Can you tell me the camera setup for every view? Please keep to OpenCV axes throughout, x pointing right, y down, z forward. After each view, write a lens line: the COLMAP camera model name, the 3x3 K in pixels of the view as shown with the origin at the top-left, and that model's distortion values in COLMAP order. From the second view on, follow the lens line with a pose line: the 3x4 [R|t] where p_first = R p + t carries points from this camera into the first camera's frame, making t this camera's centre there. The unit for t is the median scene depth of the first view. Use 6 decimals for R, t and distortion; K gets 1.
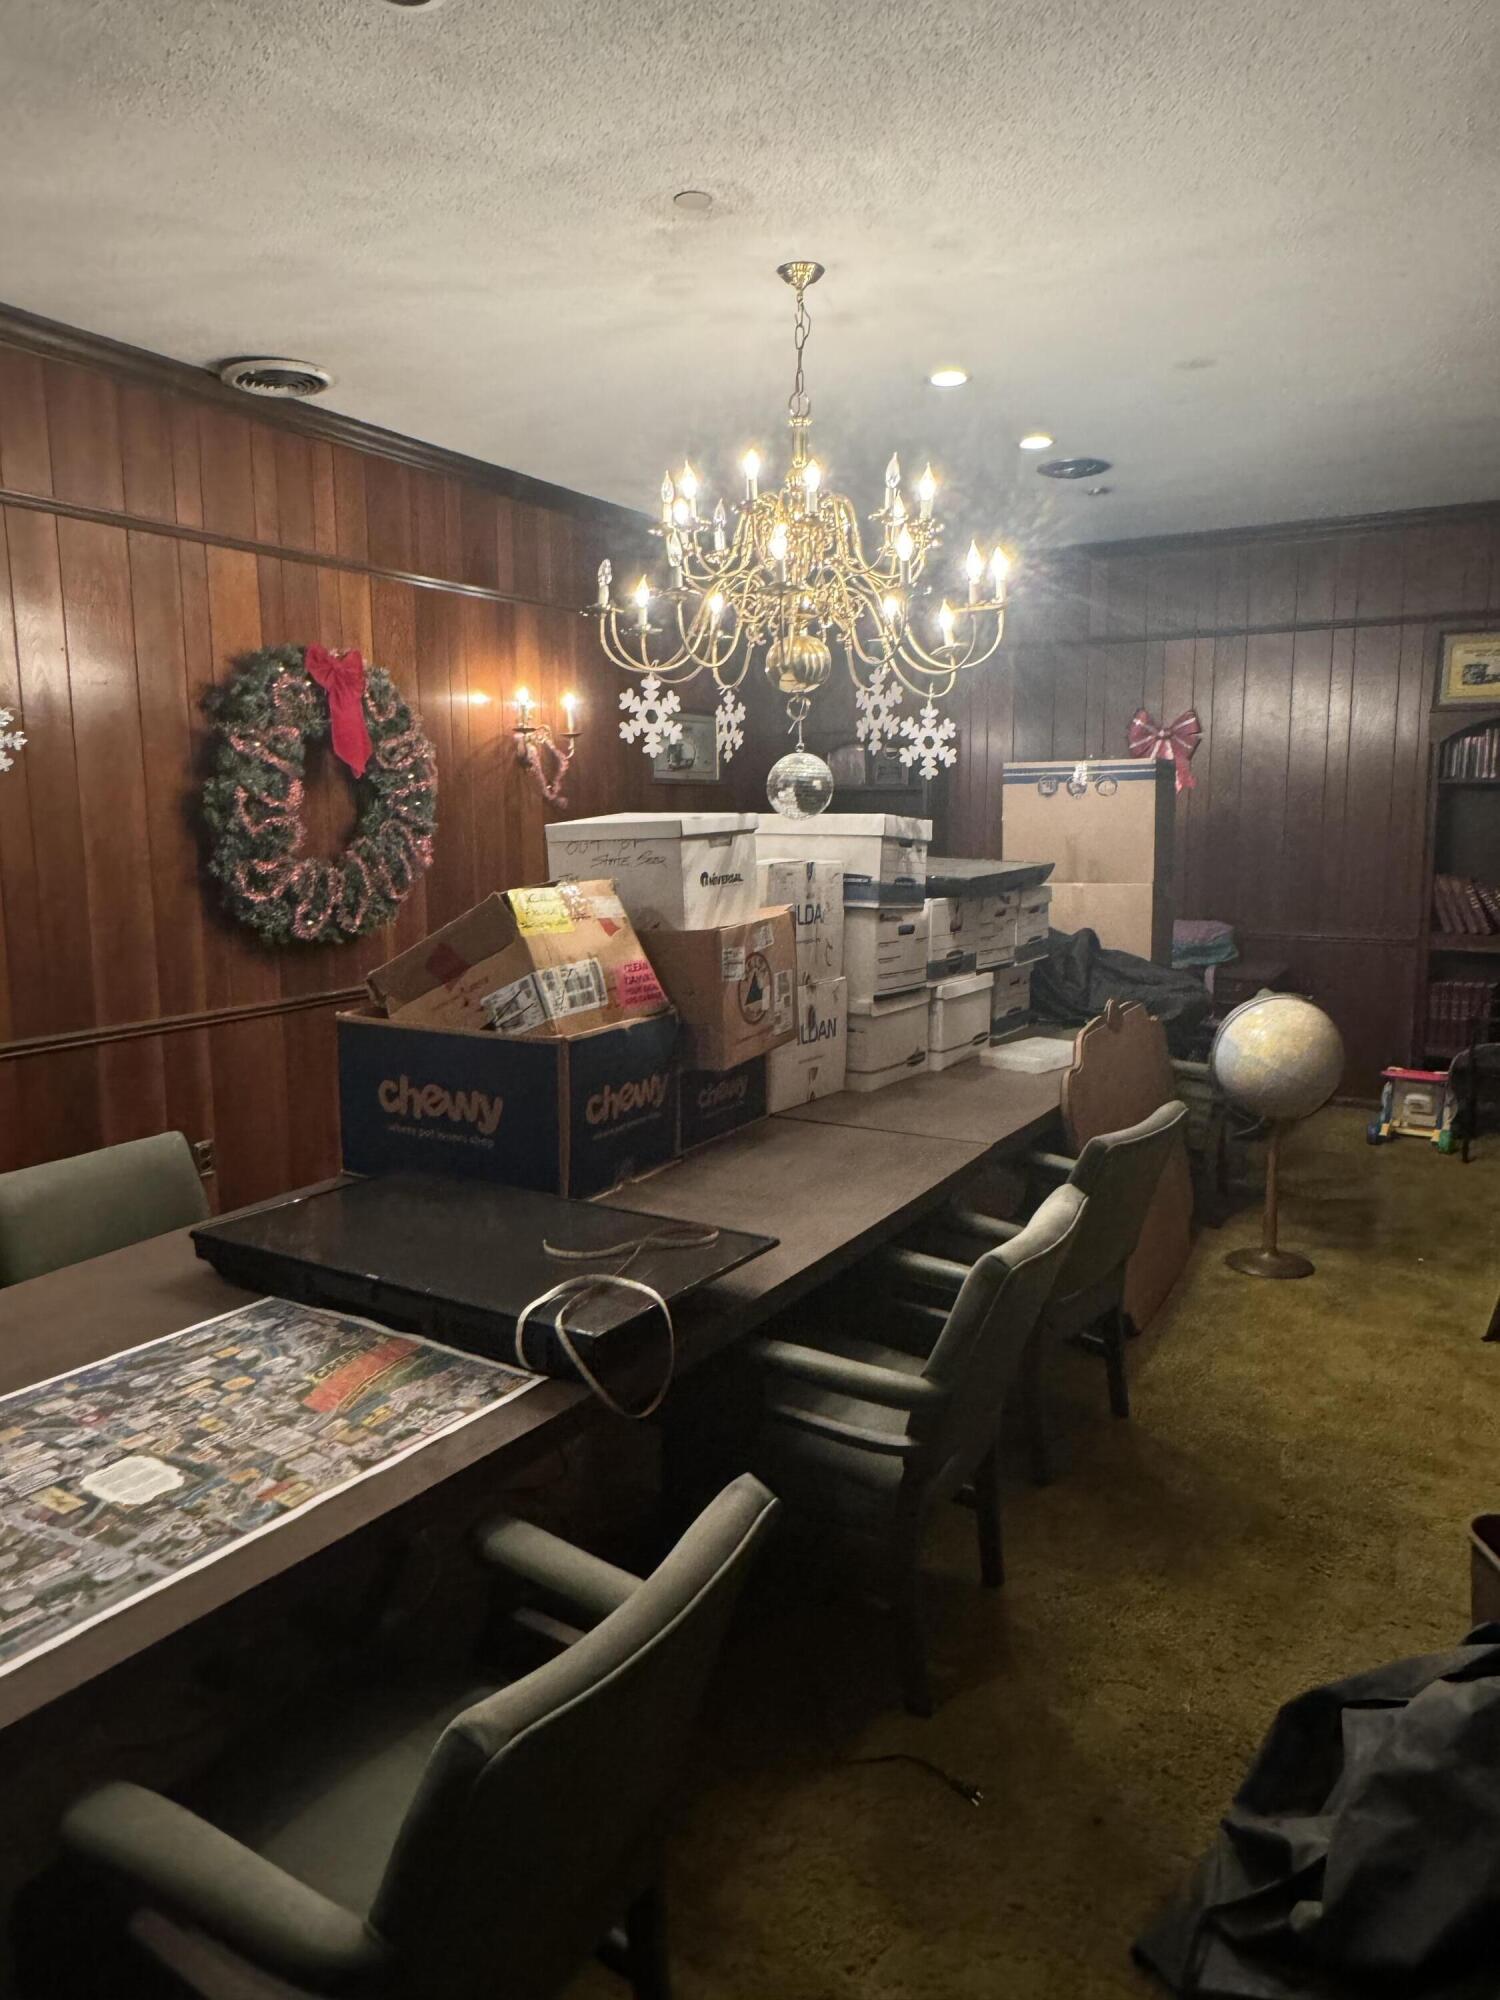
lens RADIAL K [[1351.7, 0, 746.4], [0, 1351.7, 1001.1], [0, 0, 1]] dist [-0.000771, 0.002863]
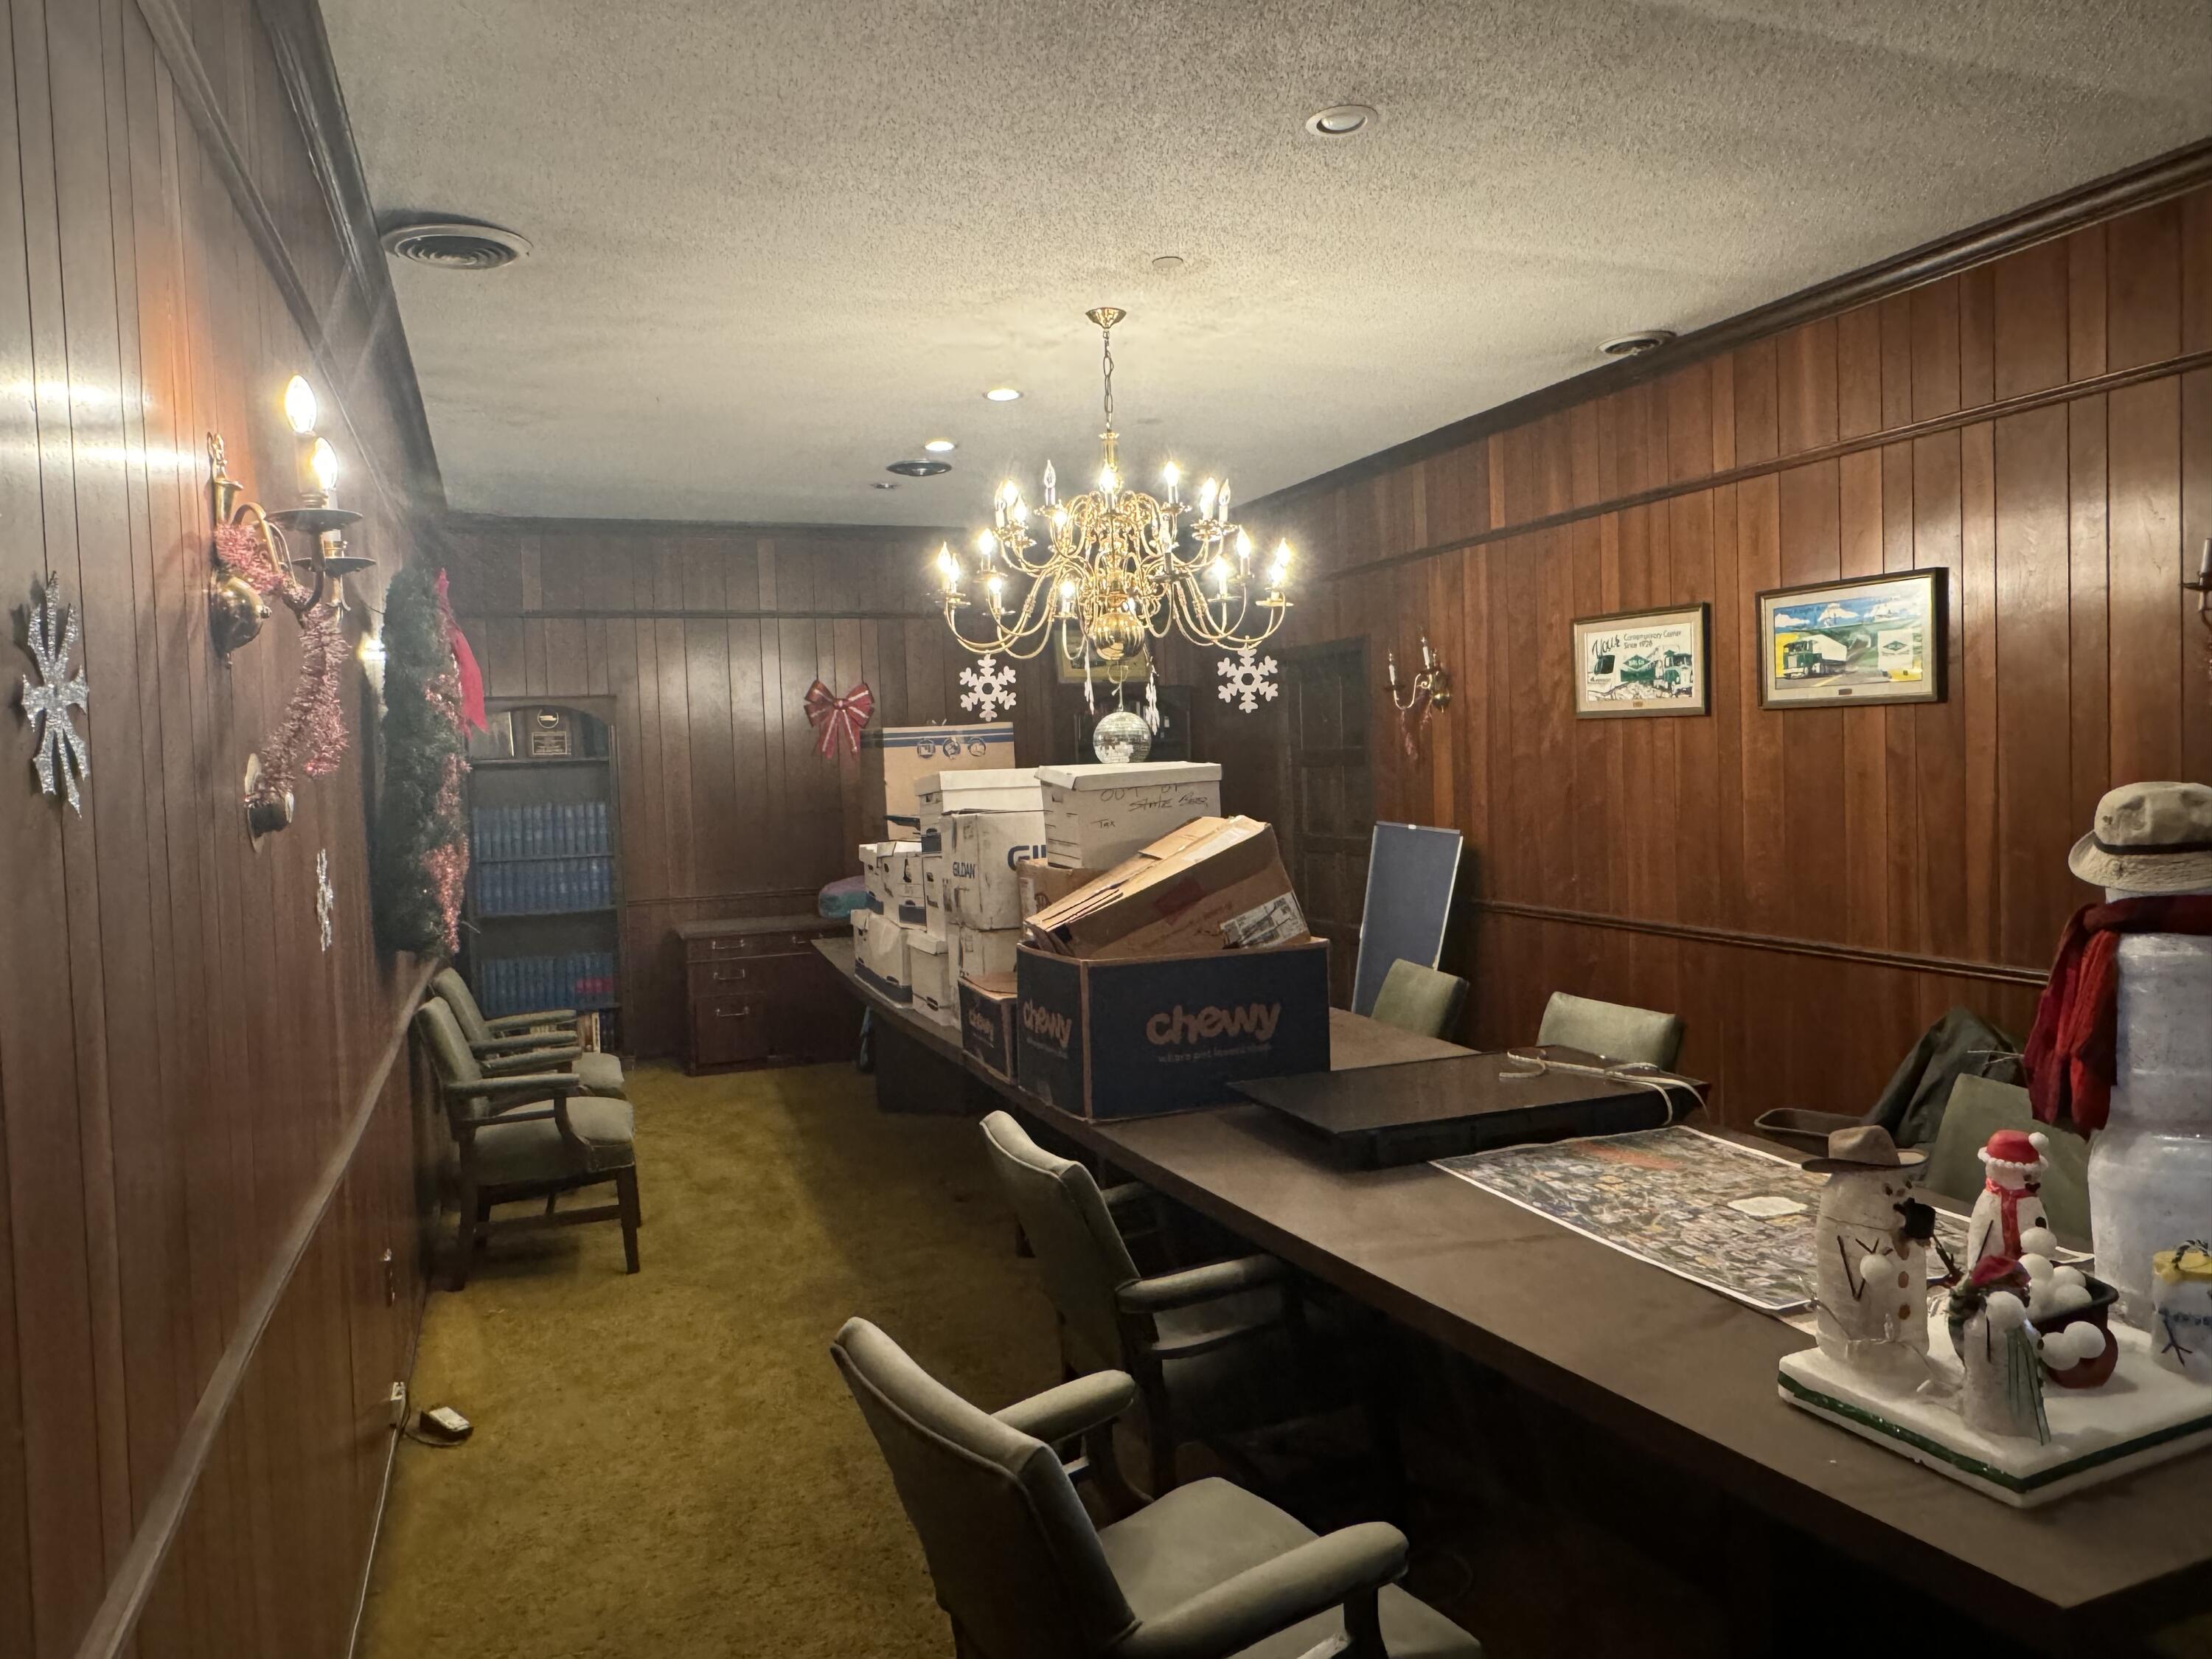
lens RADIAL K [[1495.0, 0, 1101.0], [0, 1495.0, 825.9], [0, 0, 1]] dist [-0.000771, 0.002863]
pose [[0.603892, -0.052327, 0.795347, -1.577898], [0.147016, 0.988035, -0.046622, -0.049797], [-0.783391, 0.145083, 0.604359, 0.412832]]
